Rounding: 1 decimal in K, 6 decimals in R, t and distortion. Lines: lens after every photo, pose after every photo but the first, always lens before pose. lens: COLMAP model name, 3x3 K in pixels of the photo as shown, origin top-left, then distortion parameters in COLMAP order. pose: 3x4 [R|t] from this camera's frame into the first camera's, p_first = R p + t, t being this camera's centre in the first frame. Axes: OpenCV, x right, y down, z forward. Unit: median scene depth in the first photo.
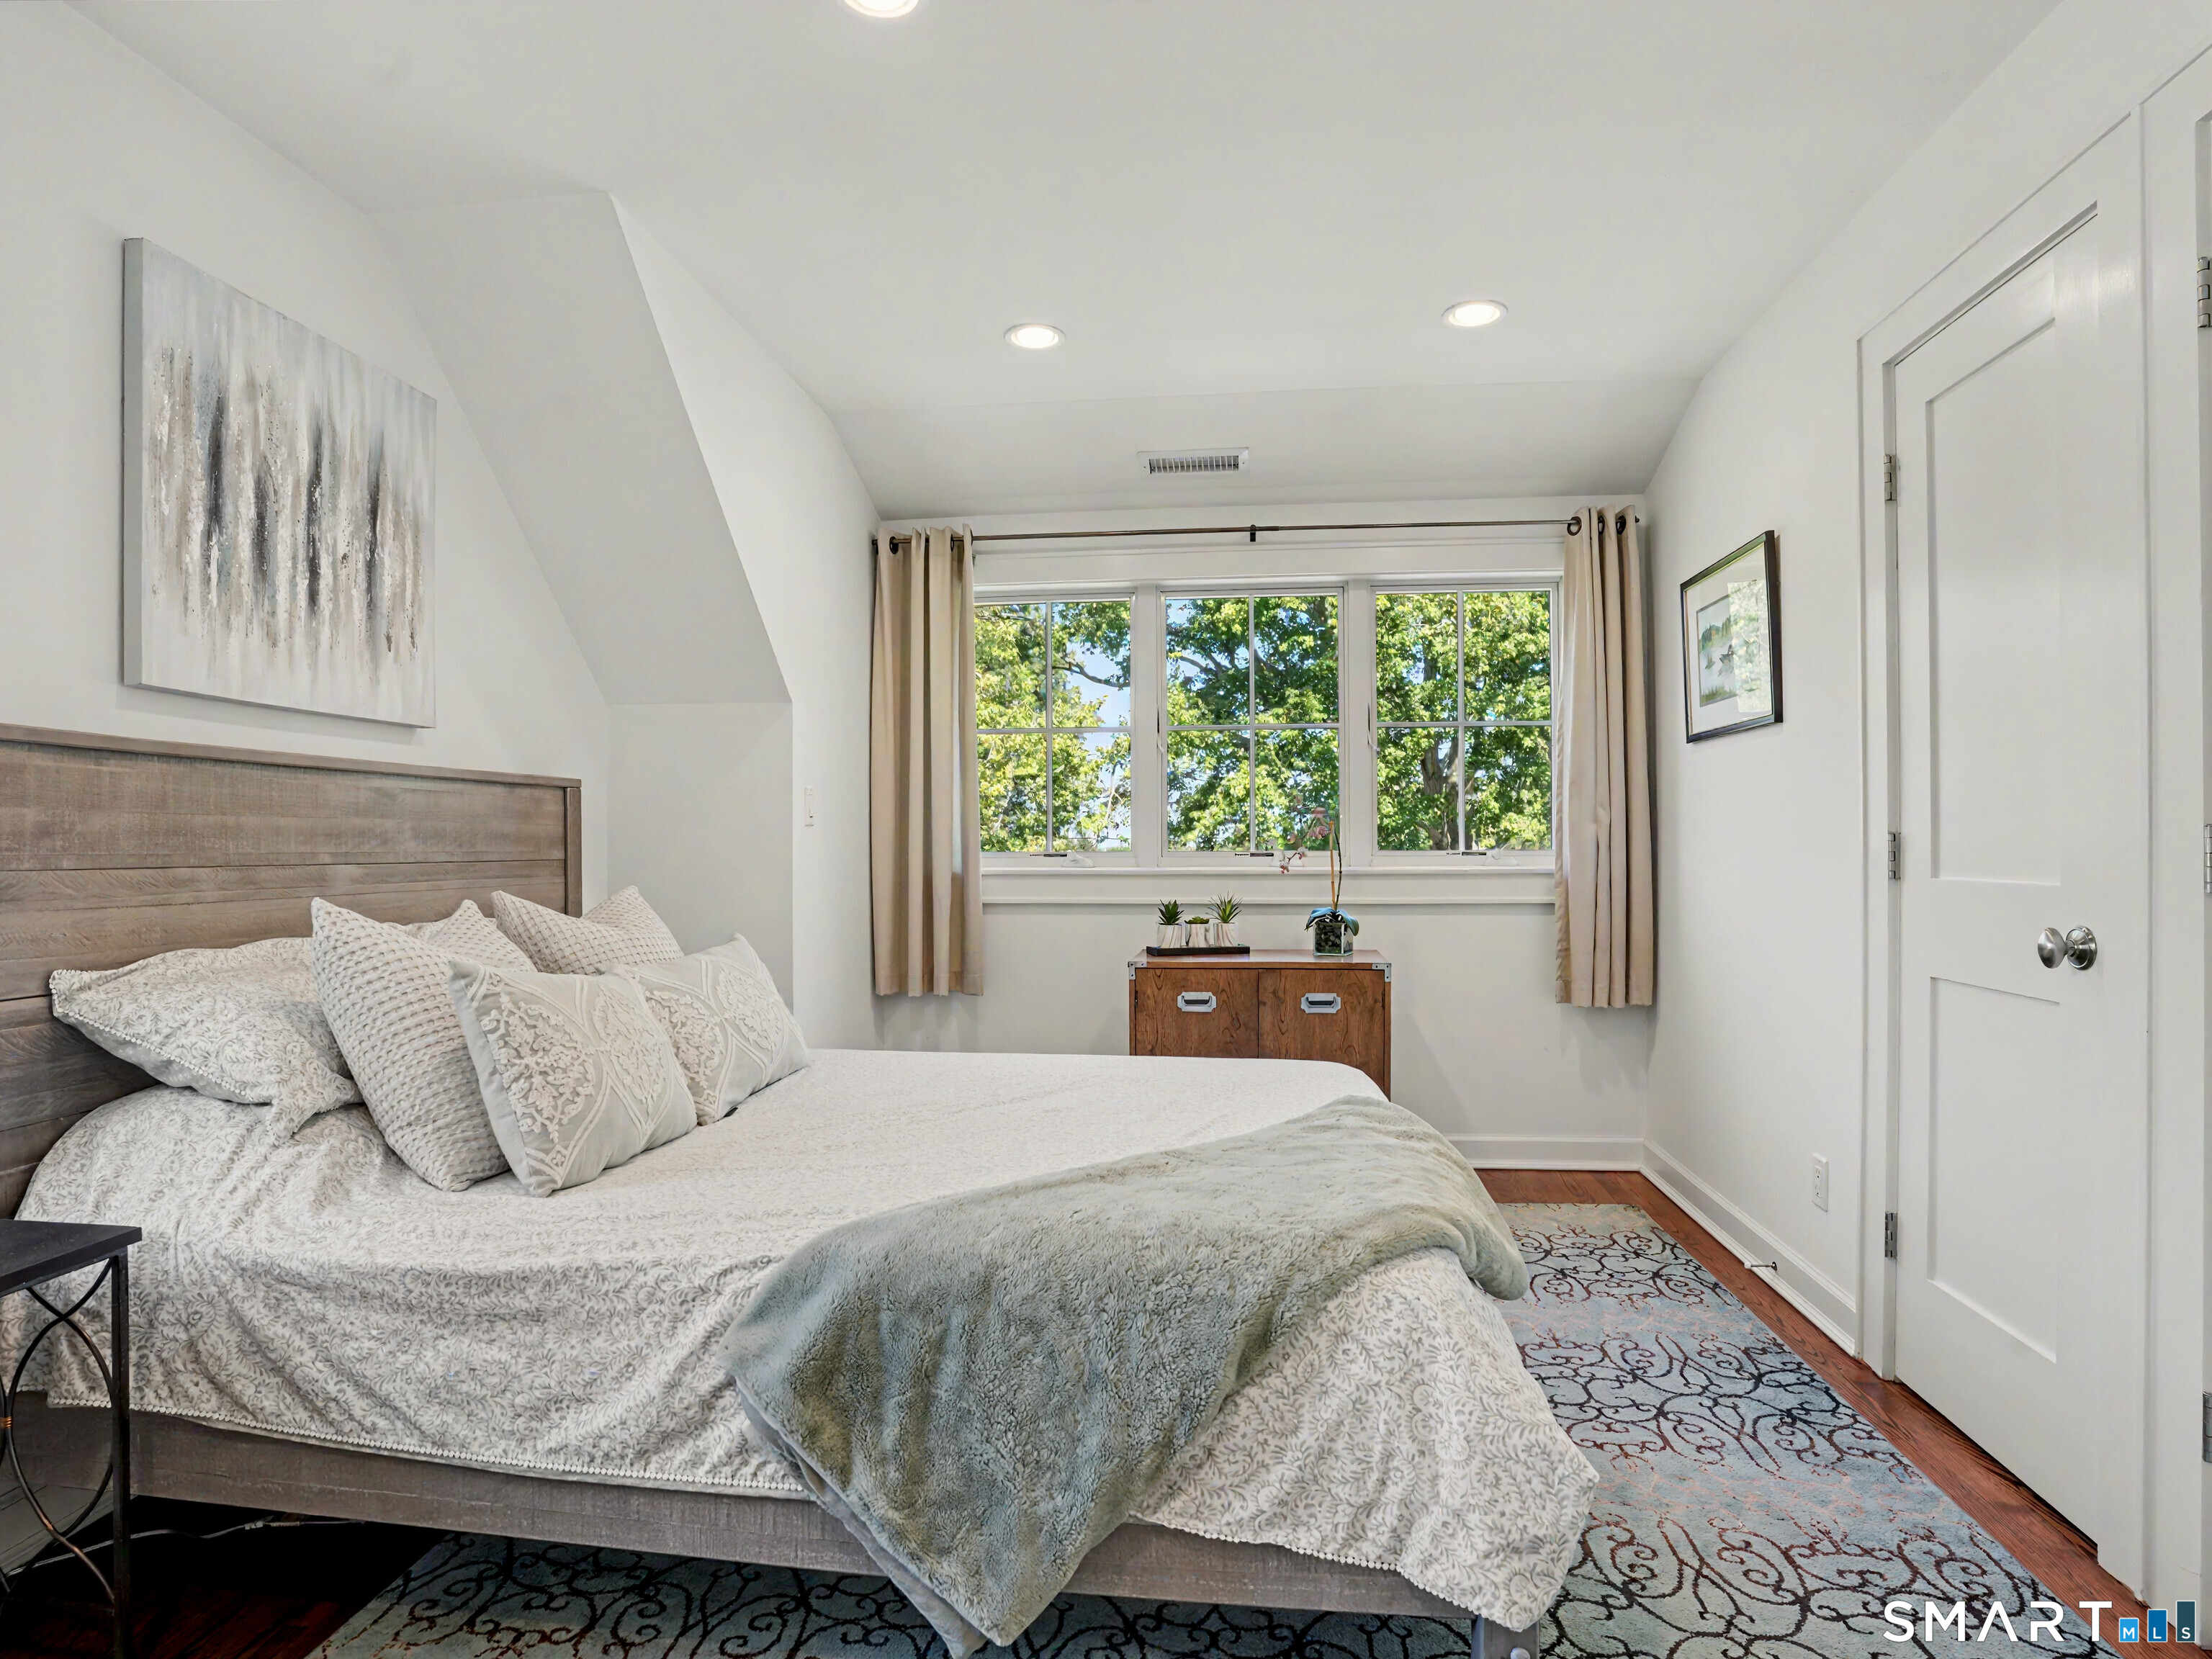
lens RADIAL K [[1238.1, 0, 1105.3], [0, 1238.1, 833.2], [0, 0, 1]] dist [-0.047655, 0.000262]
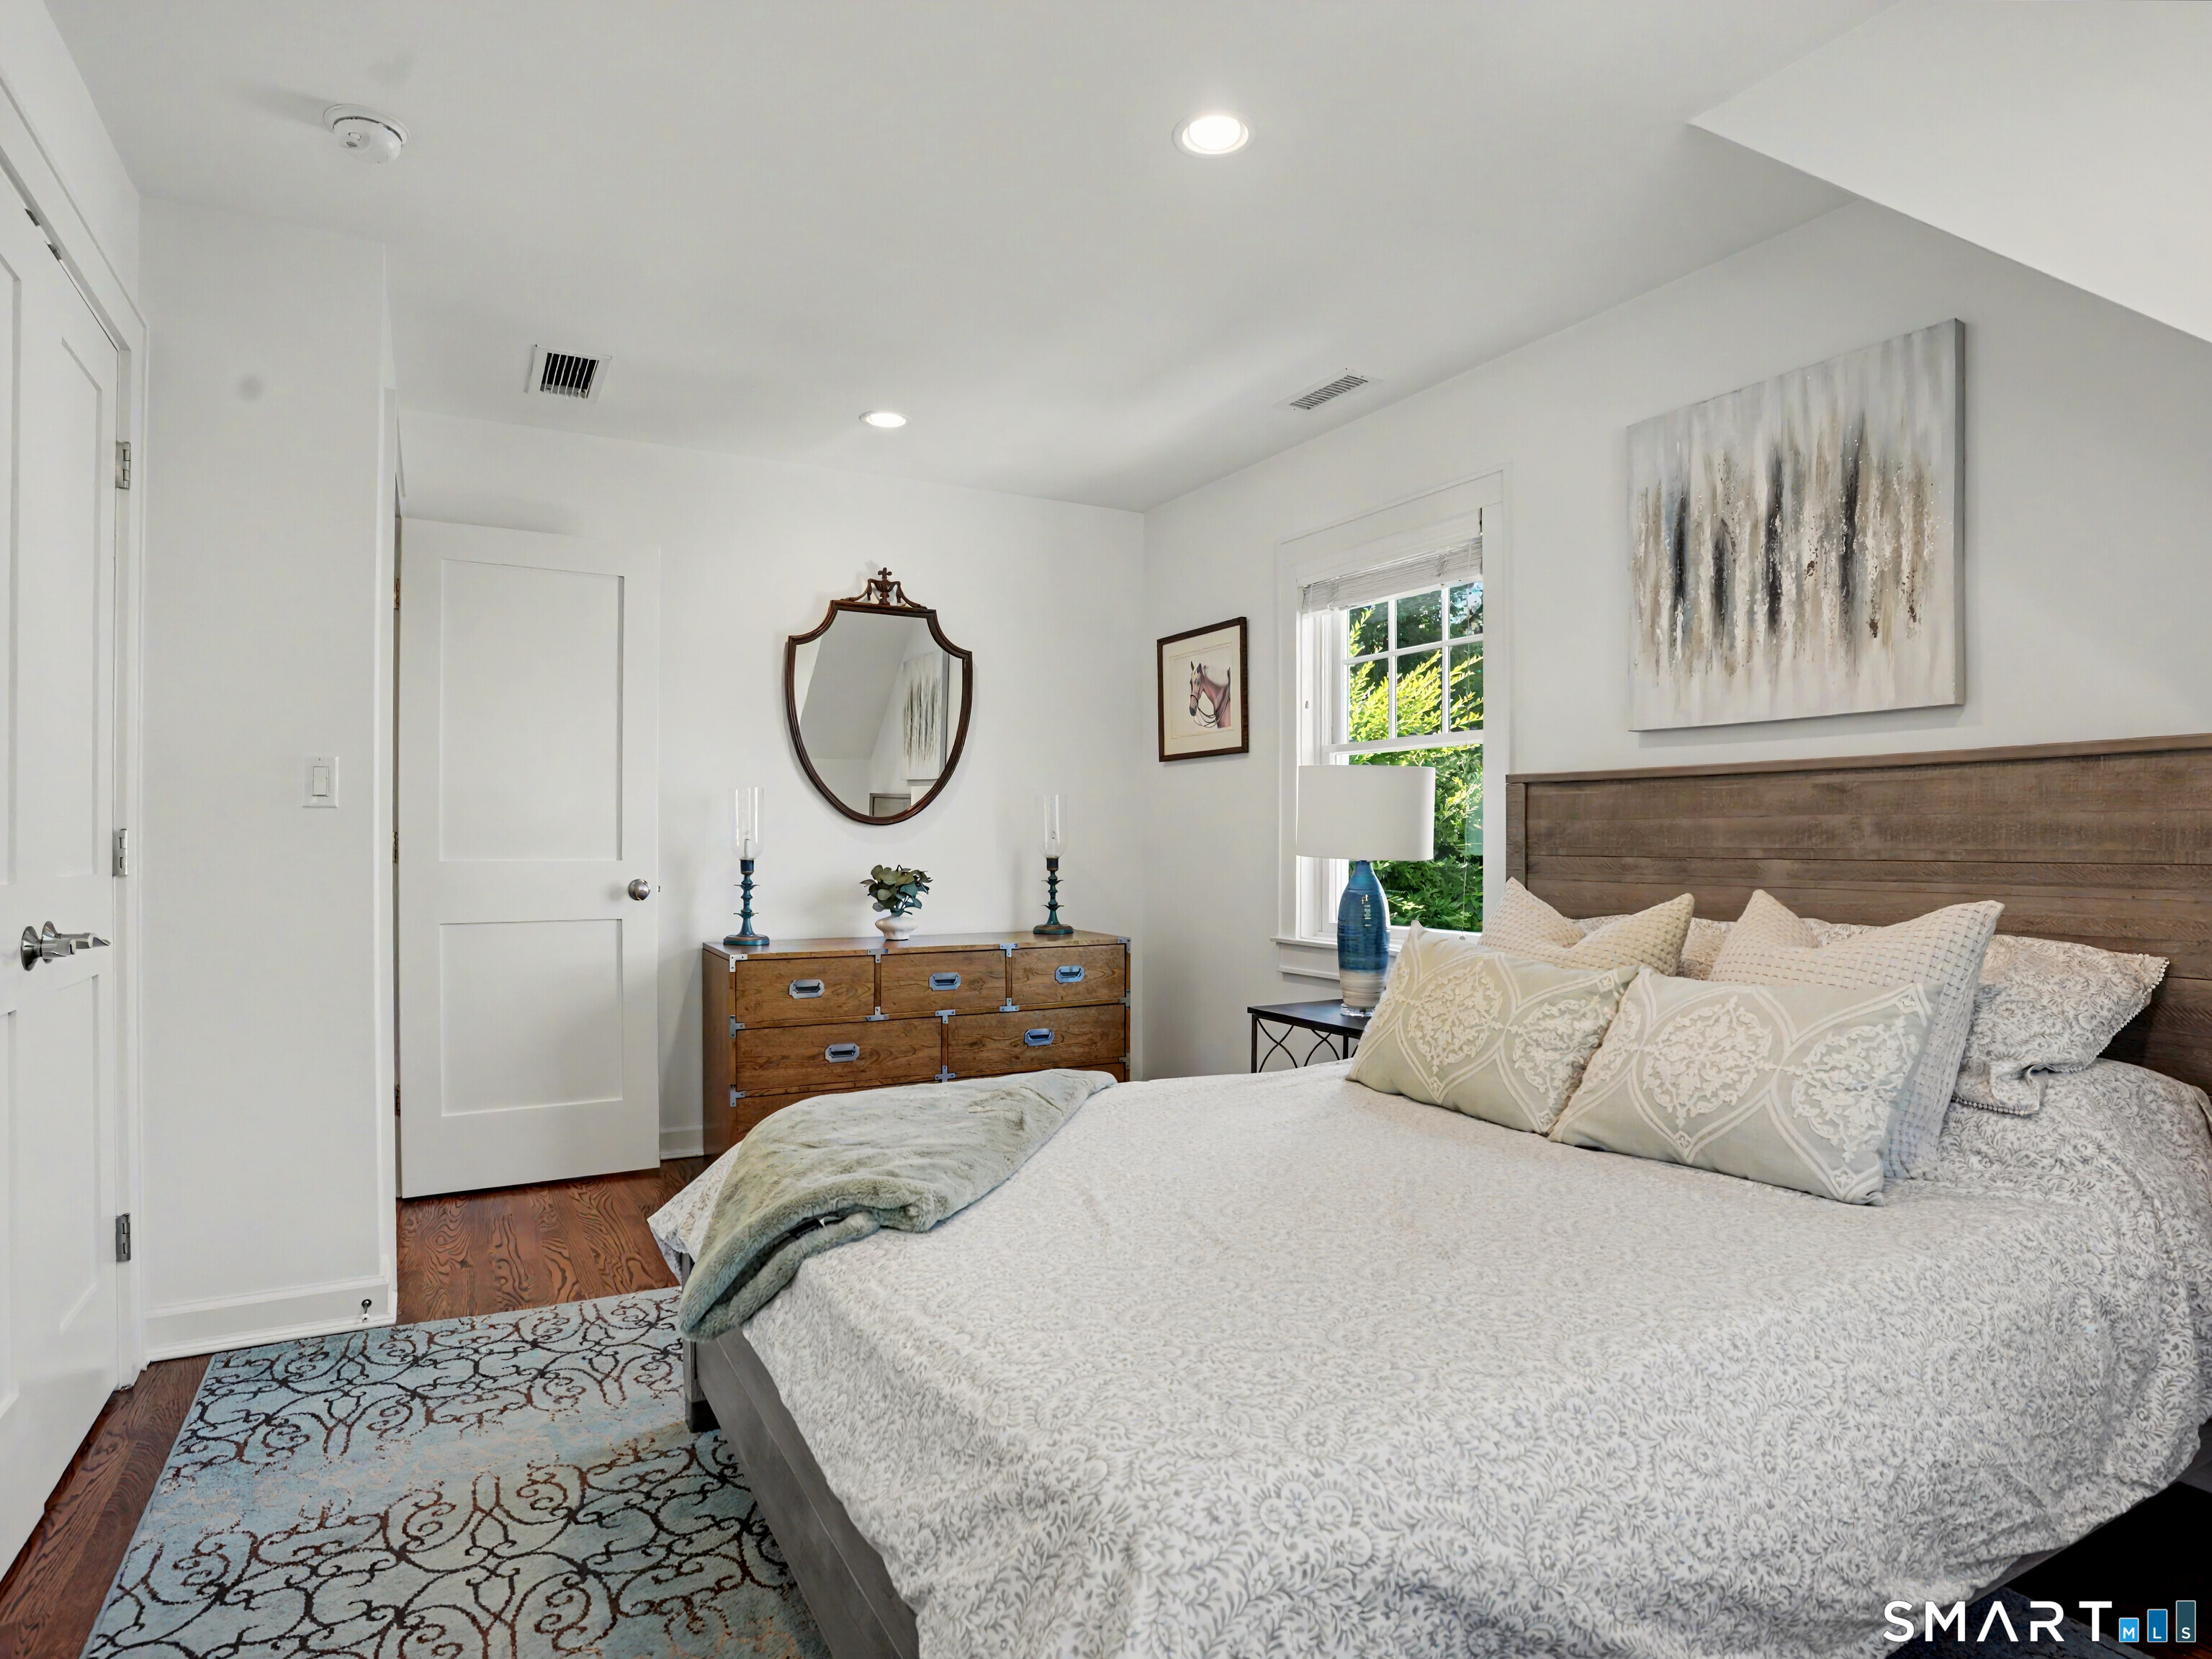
lens RADIAL K [[1238.1, 0, 1105.1], [0, 1238.1, 839.9], [0, 0, 1]] dist [-0.047655, 0.000262]
pose [[-0.818498, -0.007357, -0.574463, 0.483640], [-0.001608, 0.999943, -0.010516, 0.020872], [0.574508, -0.007683, -0.818463, 1.562576]]
